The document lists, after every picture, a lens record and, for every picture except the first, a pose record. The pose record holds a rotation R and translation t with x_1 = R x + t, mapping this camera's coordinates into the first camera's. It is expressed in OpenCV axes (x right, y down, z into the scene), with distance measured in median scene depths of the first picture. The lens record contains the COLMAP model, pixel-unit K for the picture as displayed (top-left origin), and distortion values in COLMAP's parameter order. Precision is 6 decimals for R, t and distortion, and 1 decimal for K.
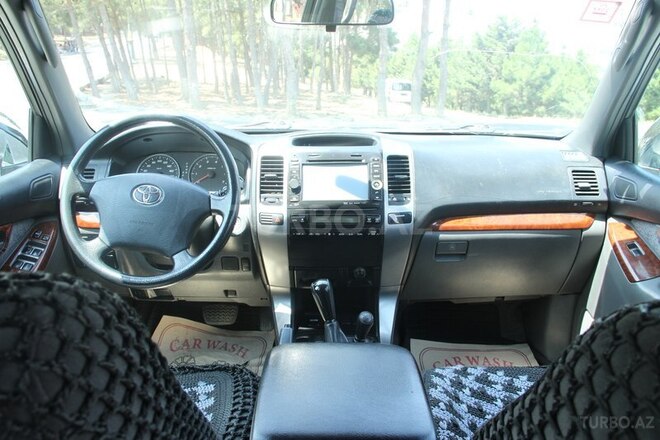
lens RADIAL K [[600.9, 0, 333.0], [0, 600.9, 221.4], [0, 0, 1]] dist [-0.114062, 0.000000]
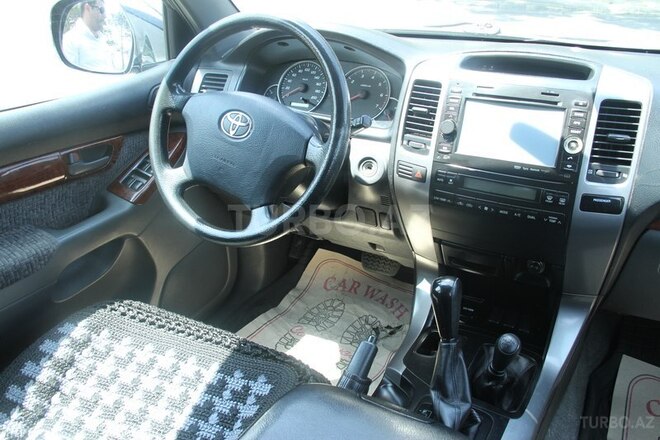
lens RADIAL K [[600.9, 0, 335.7], [0, 600.9, 217.1], [0, 0, 1]] dist [-0.114062, 0.000000]
pose [[0.856324, 0.199626, -0.476296, 0.167302], [-0.097251, 0.968103, 0.230908, -0.105841], [0.507199, -0.151411, 0.848424, 0.341656]]
